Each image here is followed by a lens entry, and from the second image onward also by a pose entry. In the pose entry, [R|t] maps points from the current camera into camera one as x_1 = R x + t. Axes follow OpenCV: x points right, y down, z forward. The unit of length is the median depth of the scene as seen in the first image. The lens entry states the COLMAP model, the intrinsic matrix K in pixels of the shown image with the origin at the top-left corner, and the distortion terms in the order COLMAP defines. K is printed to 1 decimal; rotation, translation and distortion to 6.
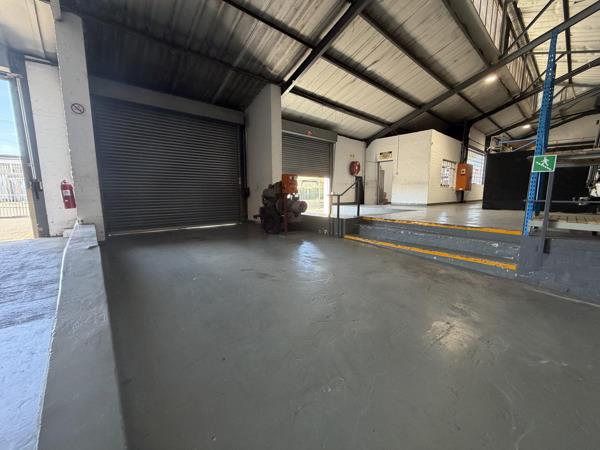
lens RADIAL K [[238.6, 0, 299.8], [0, 238.6, 221.3], [0, 0, 1]] dist [0.000286, -0.000851]
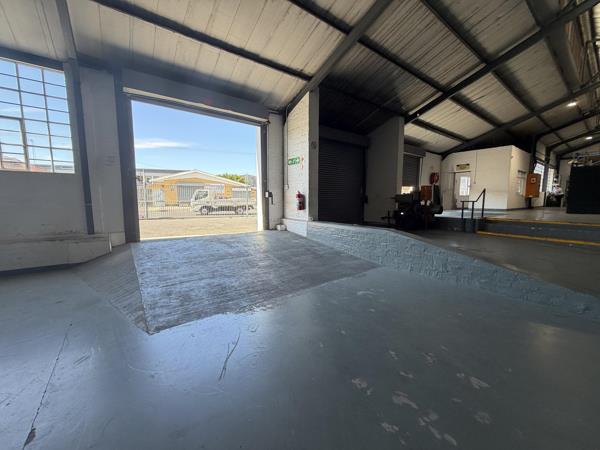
lens RADIAL K [[238.6, 0, 299.7], [0, 238.6, 225.5], [0, 0, 1]] dist [0.000286, -0.000851]
pose [[0.997287, 0.008353, -0.073139, -0.403042], [-0.008927, 0.999932, -0.007525, 0.025584], [0.073071, 0.008157, 0.997293, -0.244711]]
